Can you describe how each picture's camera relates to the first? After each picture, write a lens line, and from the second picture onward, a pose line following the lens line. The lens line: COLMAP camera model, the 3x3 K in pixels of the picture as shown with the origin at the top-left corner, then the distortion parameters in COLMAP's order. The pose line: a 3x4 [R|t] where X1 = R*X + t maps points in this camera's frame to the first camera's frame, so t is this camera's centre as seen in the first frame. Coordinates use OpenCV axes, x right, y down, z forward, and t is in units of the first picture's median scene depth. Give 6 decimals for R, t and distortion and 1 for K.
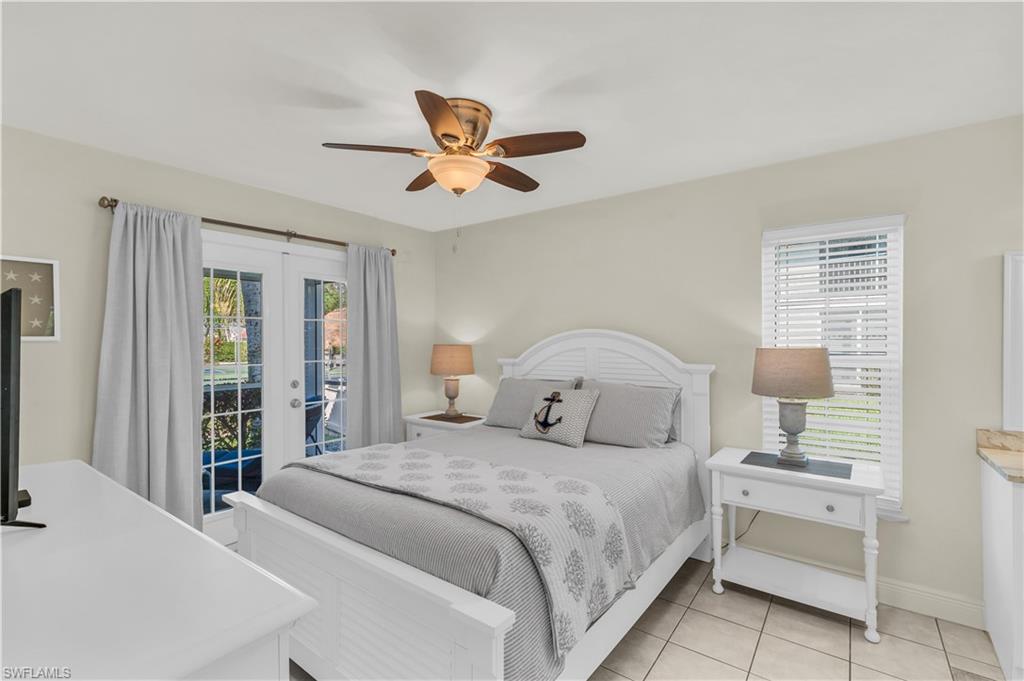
lens RADIAL K [[470.2, 0, 504.9], [0, 470.2, 340.2], [0, 0, 1]] dist [0.002017, 0.000071]
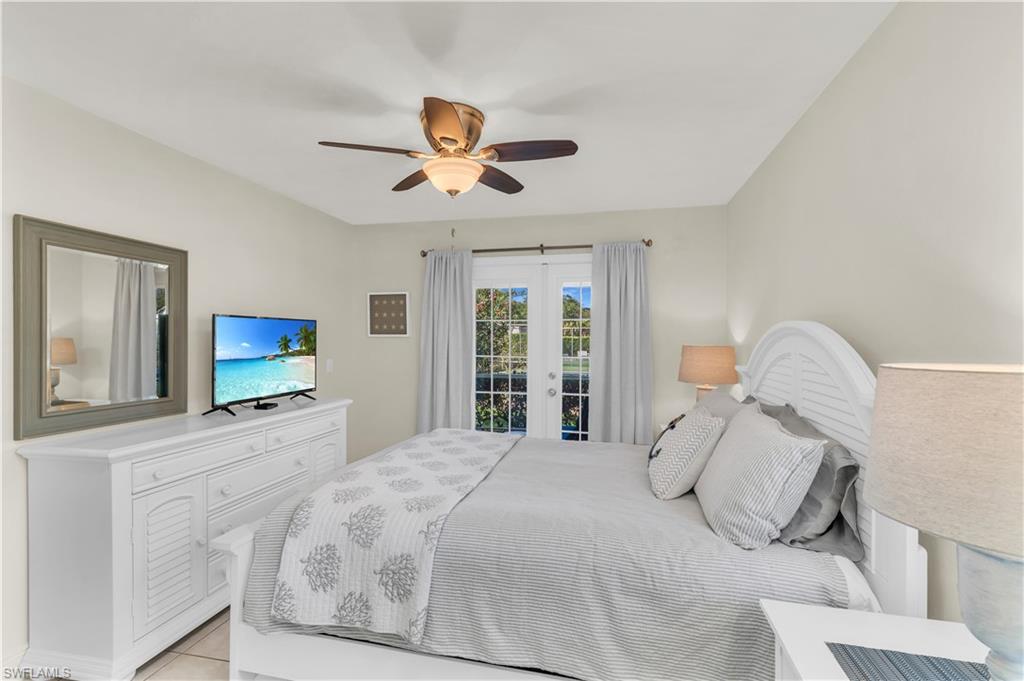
lens RADIAL K [[470.2, 0, 504.9], [0, 470.2, 340.2], [0, 0, 1]] dist [0.002017, 0.000071]
pose [[0.402544, 0.010023, -0.915346, 0.798767], [-0.009066, 0.999935, 0.006963, -0.002036], [0.915356, 0.005496, 0.402609, 0.610768]]
